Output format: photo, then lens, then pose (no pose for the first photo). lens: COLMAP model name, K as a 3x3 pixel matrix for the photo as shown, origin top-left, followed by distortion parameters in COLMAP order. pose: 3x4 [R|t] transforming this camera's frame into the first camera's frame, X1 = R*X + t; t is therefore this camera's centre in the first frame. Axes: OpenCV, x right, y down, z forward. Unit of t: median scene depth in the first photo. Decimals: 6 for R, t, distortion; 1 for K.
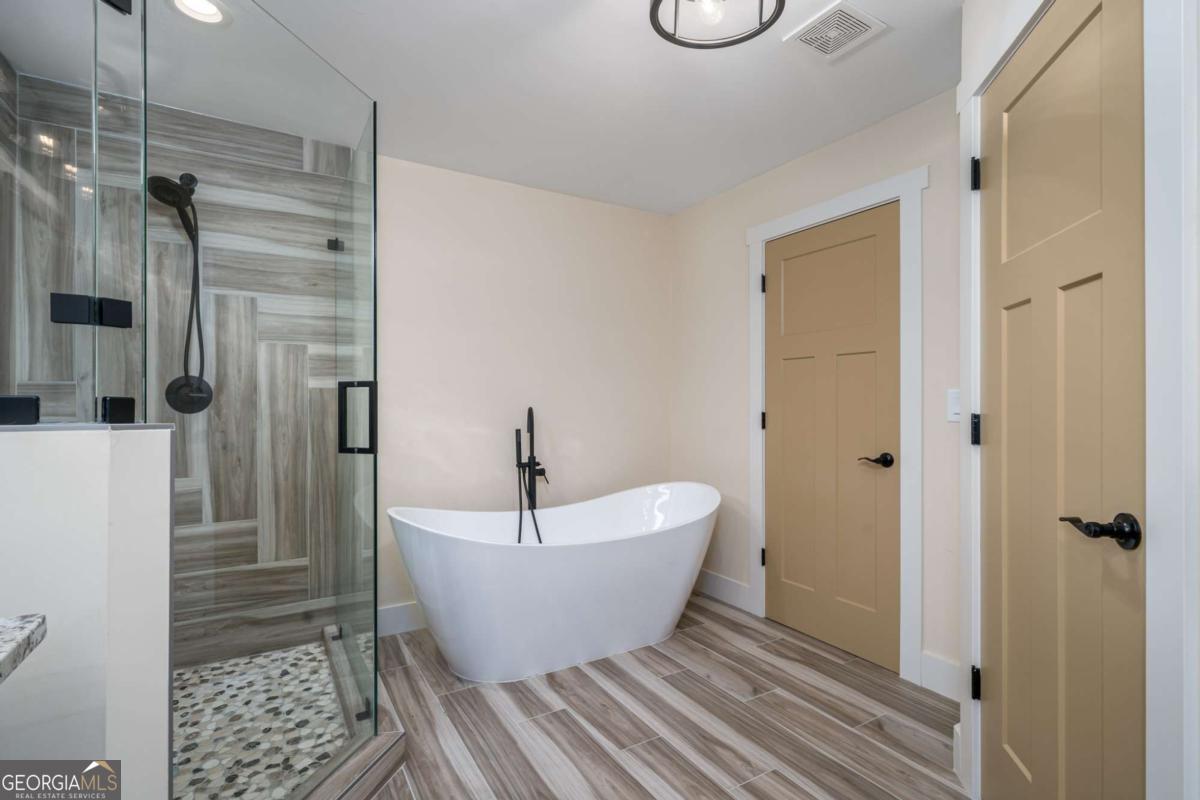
lens RADIAL K [[560.3, 0, 596.2], [0, 560.3, 399.9], [0, 0, 1]] dist [0.004188, -0.001146]
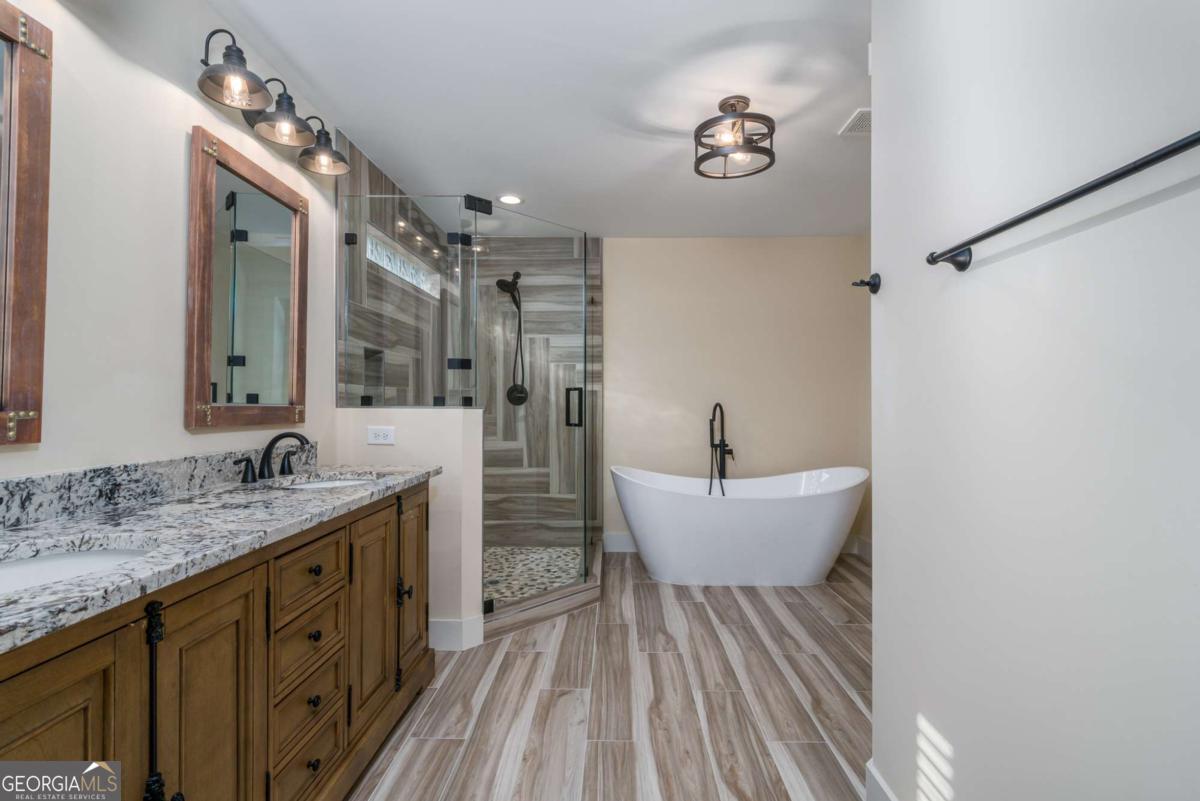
lens RADIAL K [[560.3, 0, 603.1], [0, 560.3, 397.2], [0, 0, 1]] dist [0.004188, -0.001146]
pose [[0.847479, -0.003369, -0.530818, 0.452085], [0.002069, 0.999993, -0.003043, 0.003226], [0.530824, 0.001480, 0.847481, -0.366798]]
